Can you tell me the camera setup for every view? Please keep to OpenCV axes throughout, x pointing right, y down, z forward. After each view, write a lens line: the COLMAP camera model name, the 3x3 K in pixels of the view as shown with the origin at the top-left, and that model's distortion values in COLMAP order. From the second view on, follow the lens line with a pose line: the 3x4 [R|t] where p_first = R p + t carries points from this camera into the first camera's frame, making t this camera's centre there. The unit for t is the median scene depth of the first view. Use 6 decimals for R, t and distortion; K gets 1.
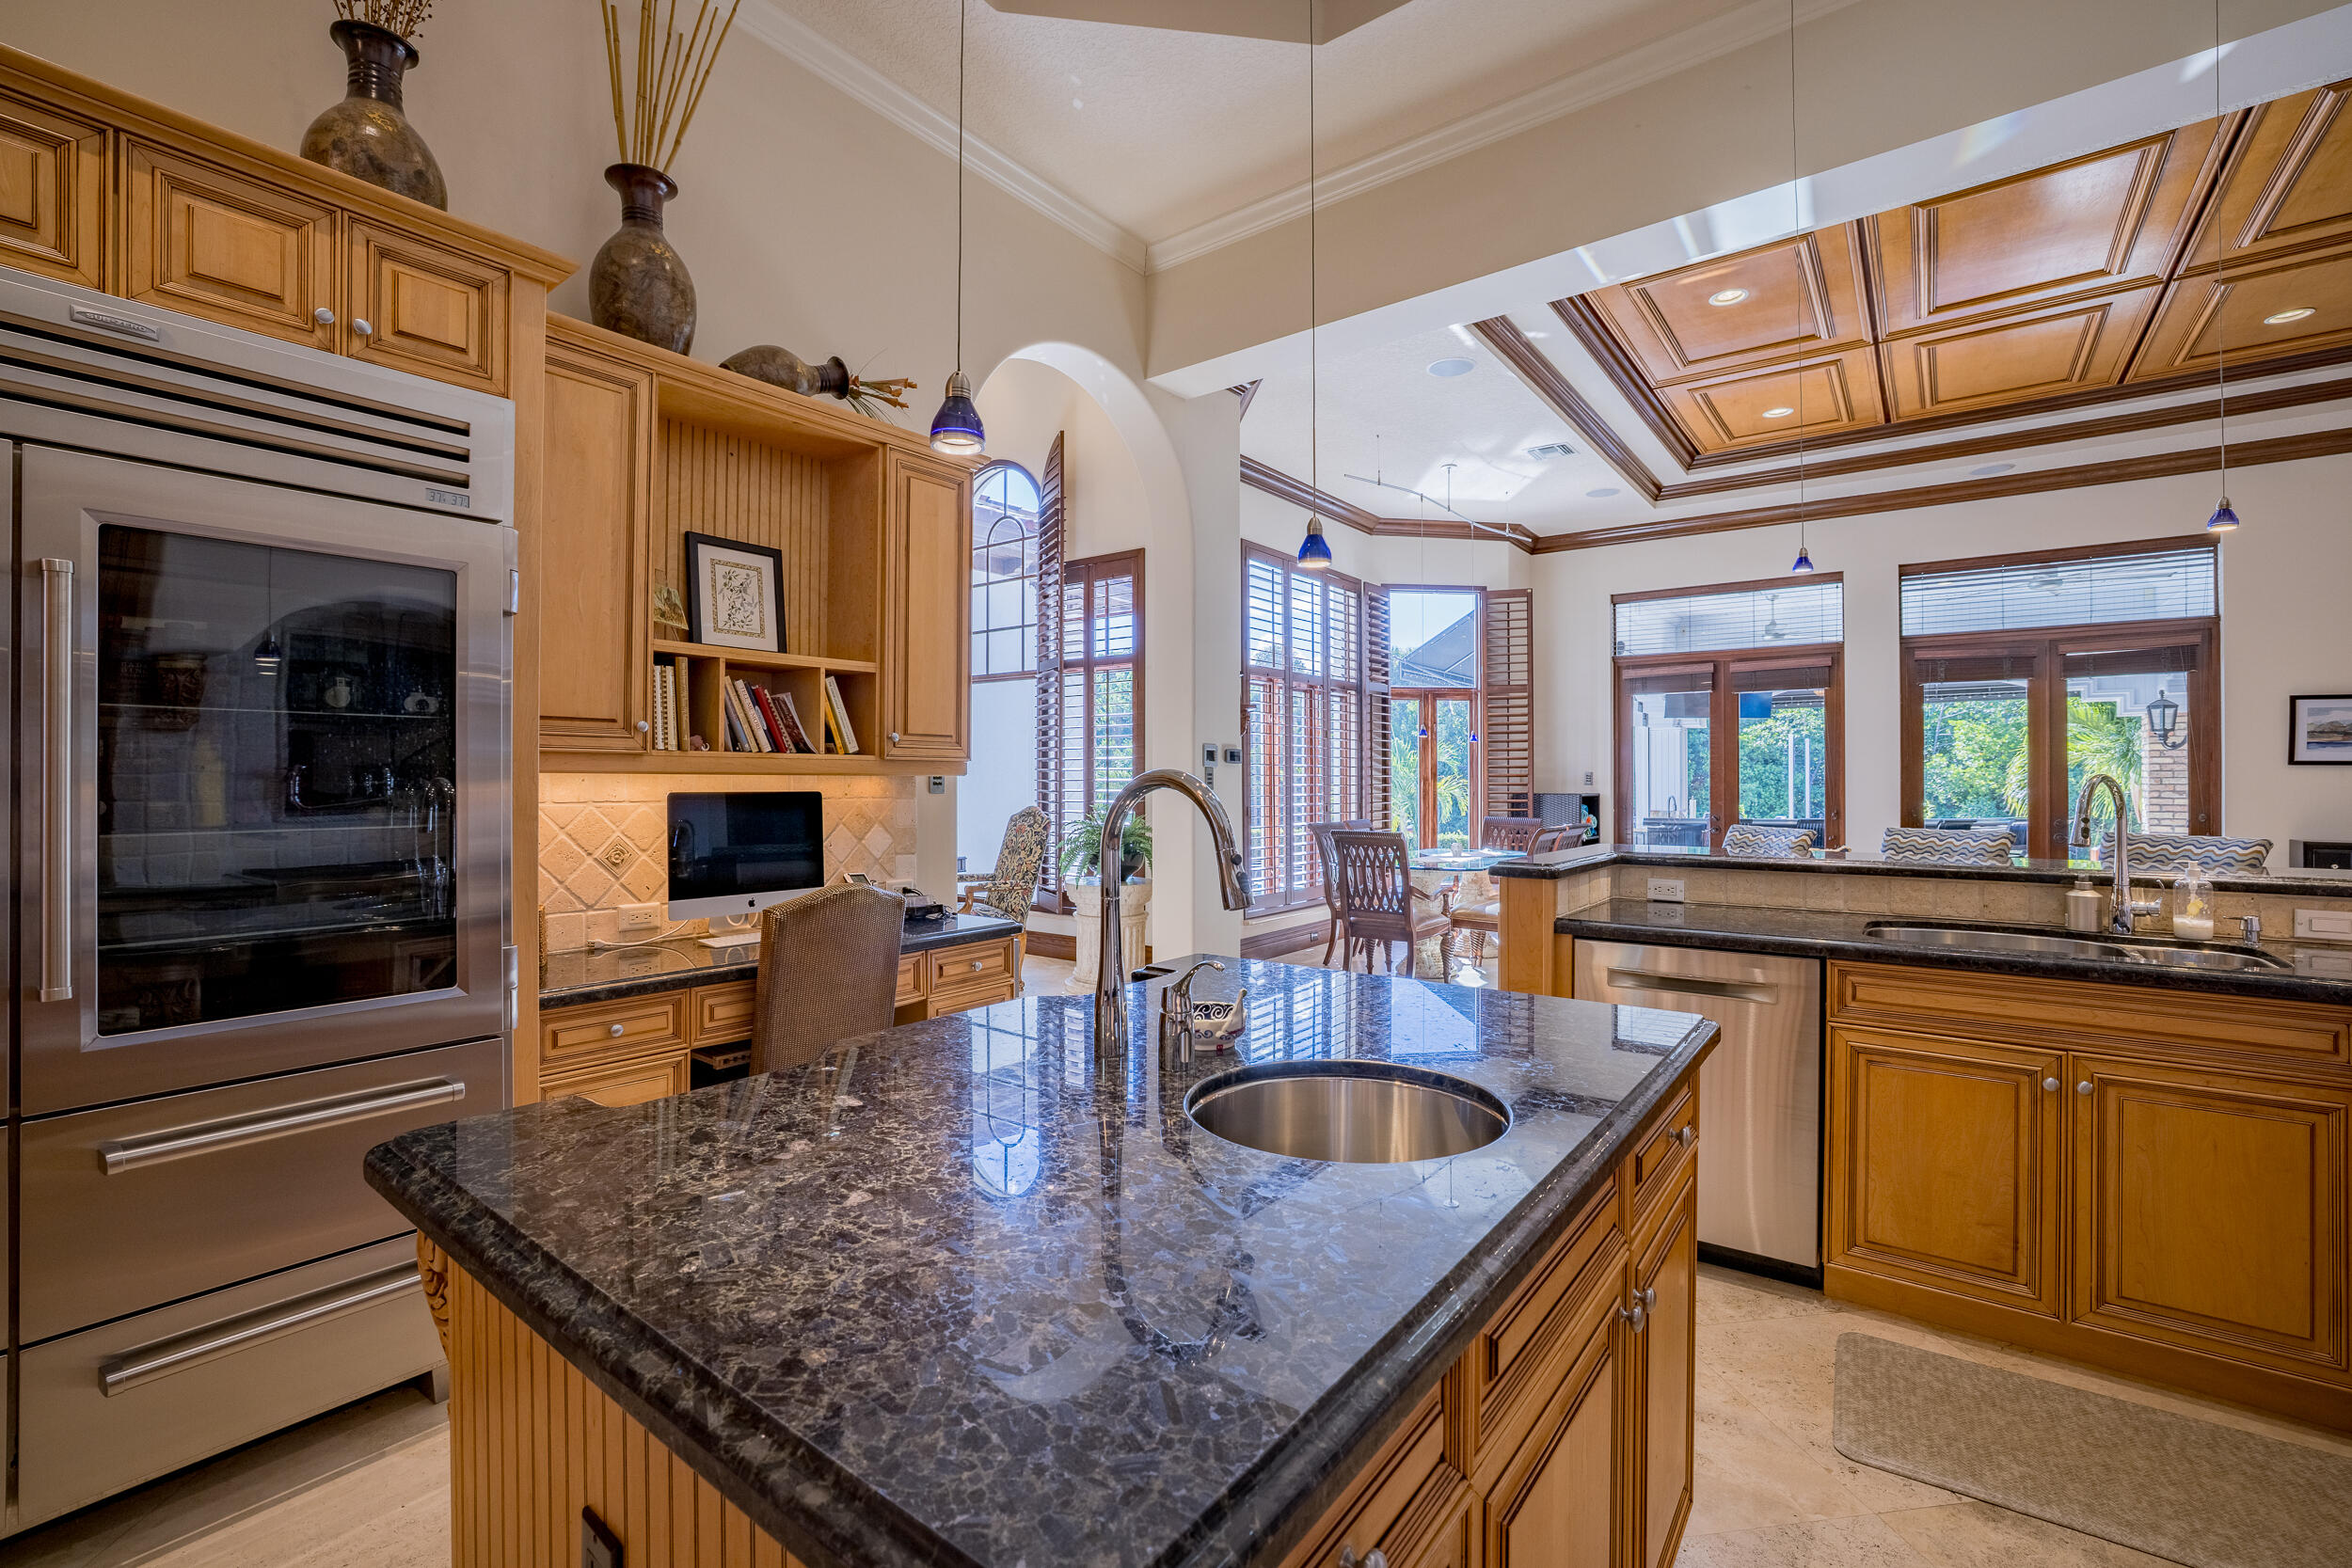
lens RADIAL K [[1005.0, 0, 1184.9], [0, 1005.0, 775.6], [0, 0, 1]] dist [-0.047917, 0.017368]
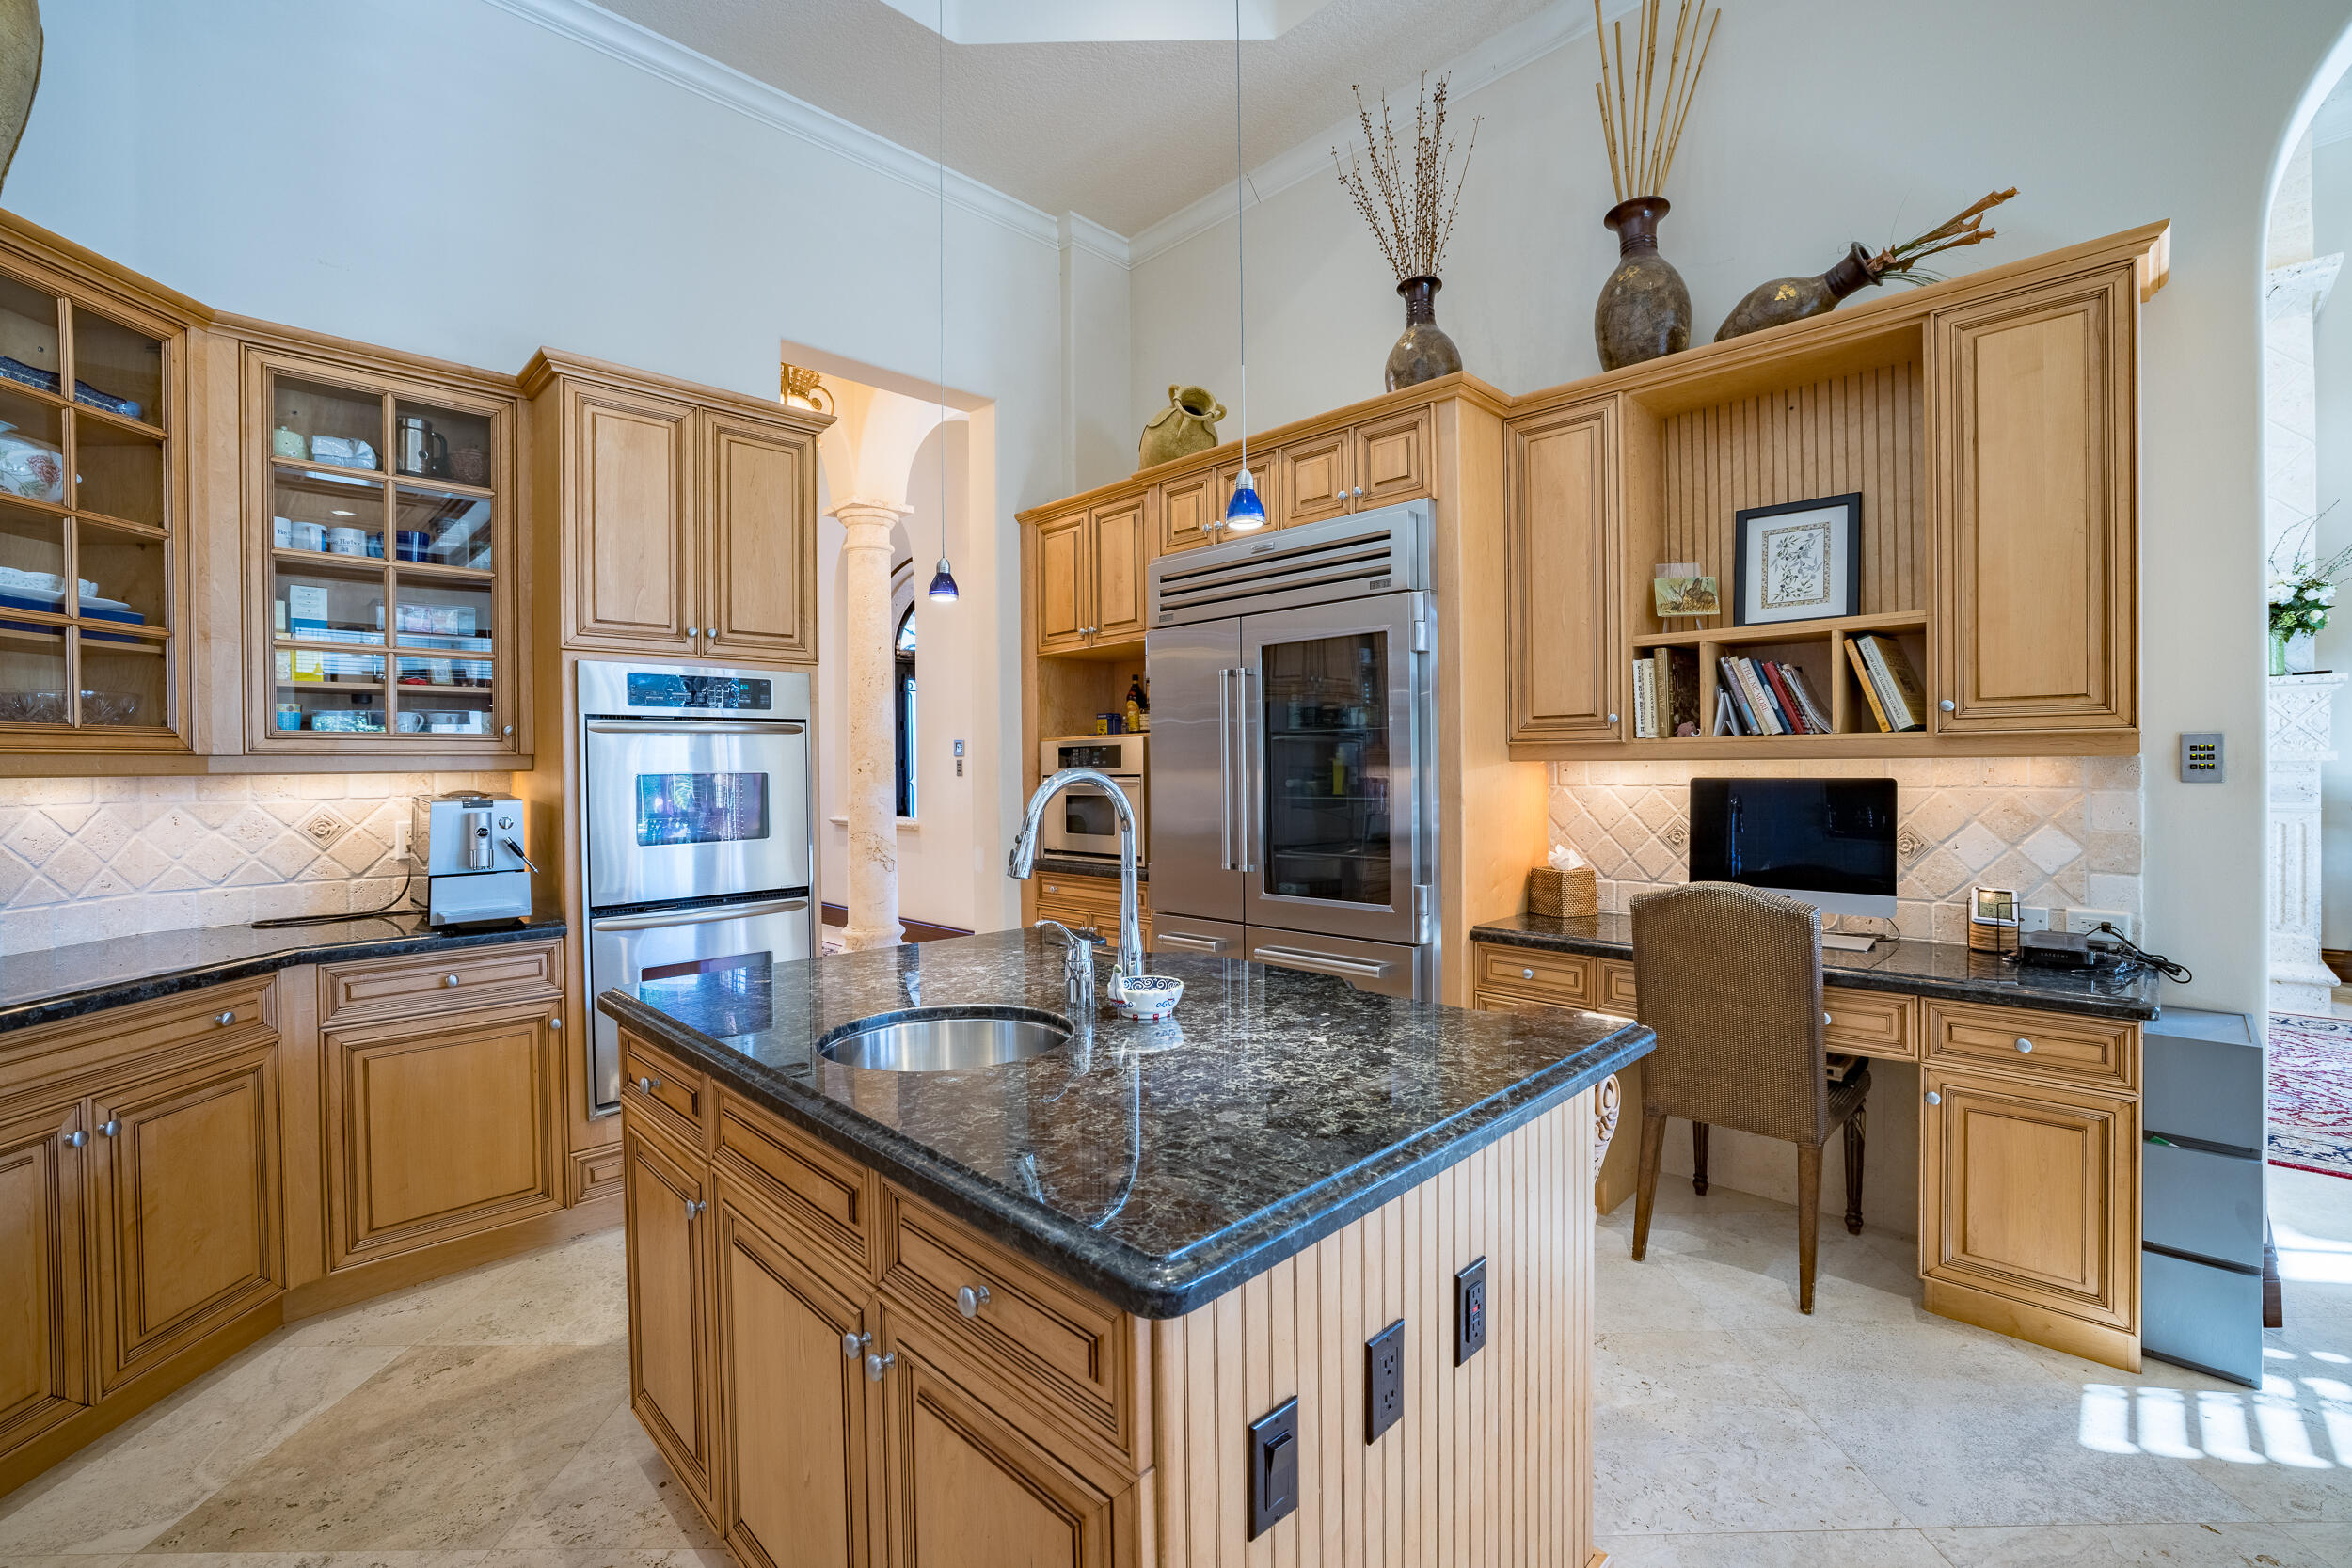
lens RADIAL K [[1005.0, 0, 1184.9], [0, 1005.0, 775.6], [0, 0, 1]] dist [-0.047917, 0.017368]
pose [[-0.129141, 0.008198, -0.991592, 0.261147], [0.014409, 0.999876, 0.006389, 0.000320], [0.991521, -0.013463, -0.129244, 0.280727]]
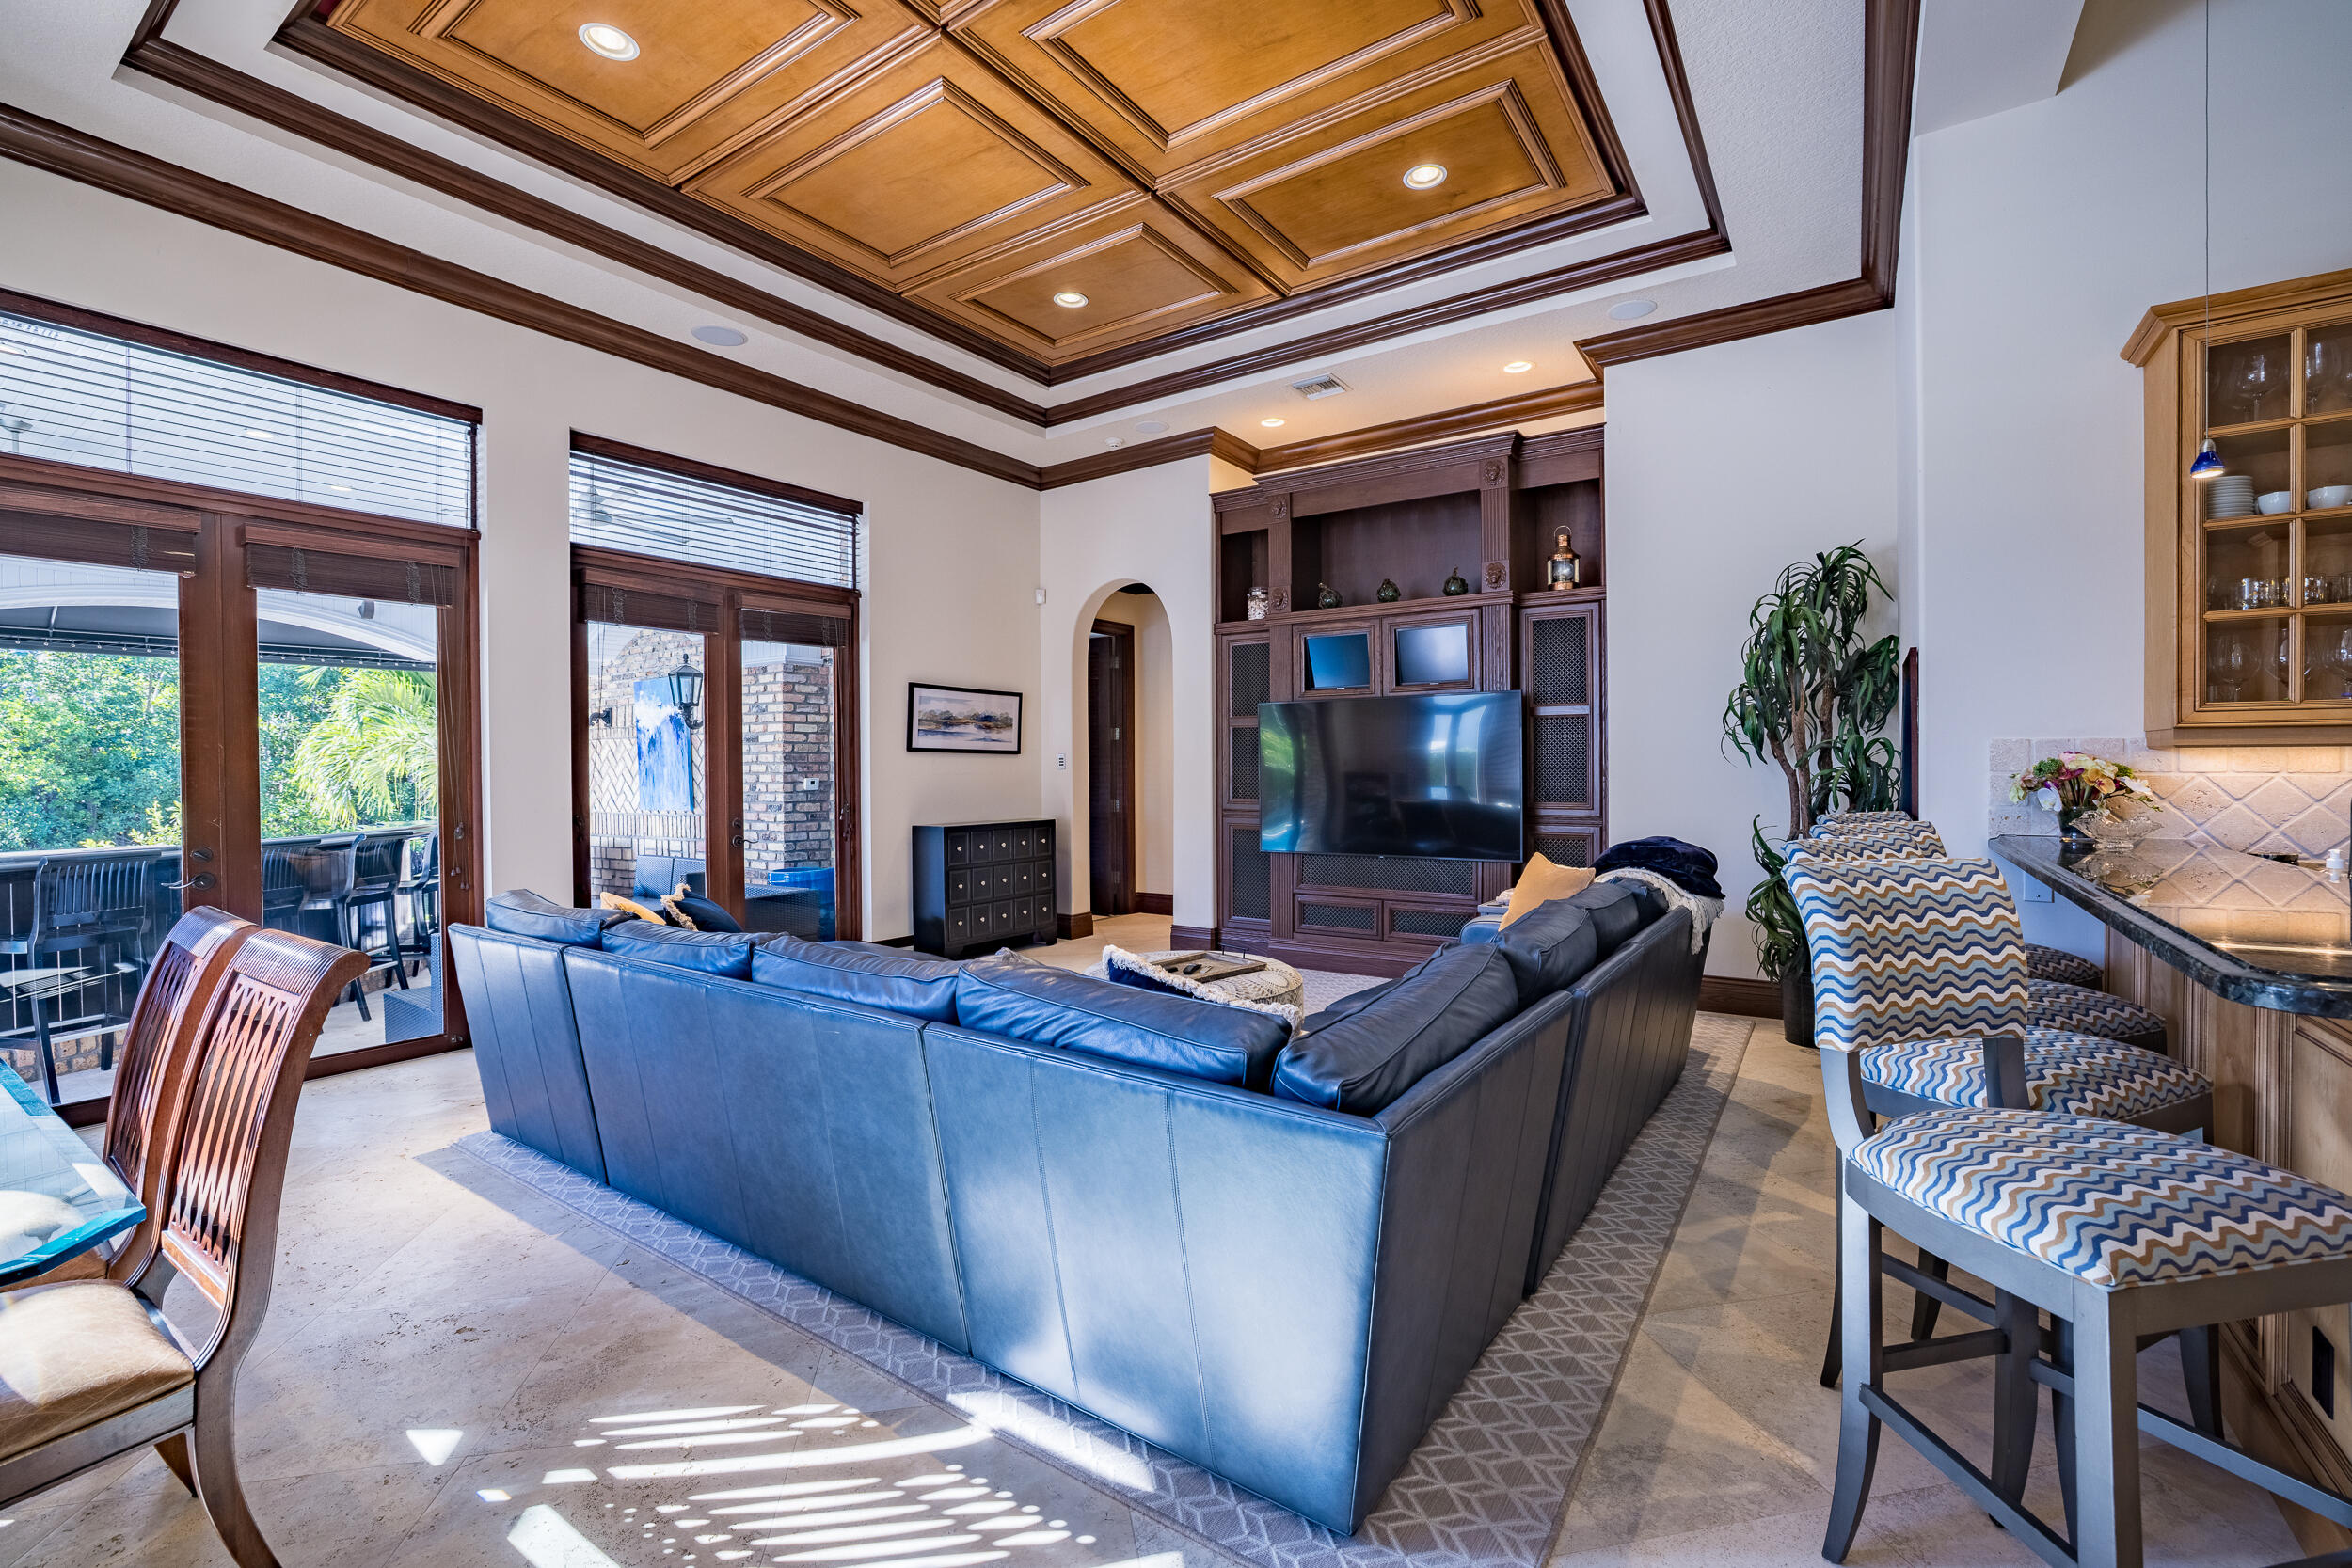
lens RADIAL K [[1006.3, 0, 1180.2], [0, 1006.3, 770.5], [0, 0, 1]] dist [-0.047278, 0.017044]
pose [[-0.051815, -0.004805, 0.998645, 0.088873], [0.002911, 0.999983, 0.004962, 0.004187], [-0.998652, 0.003164, -0.051800, 0.779212]]
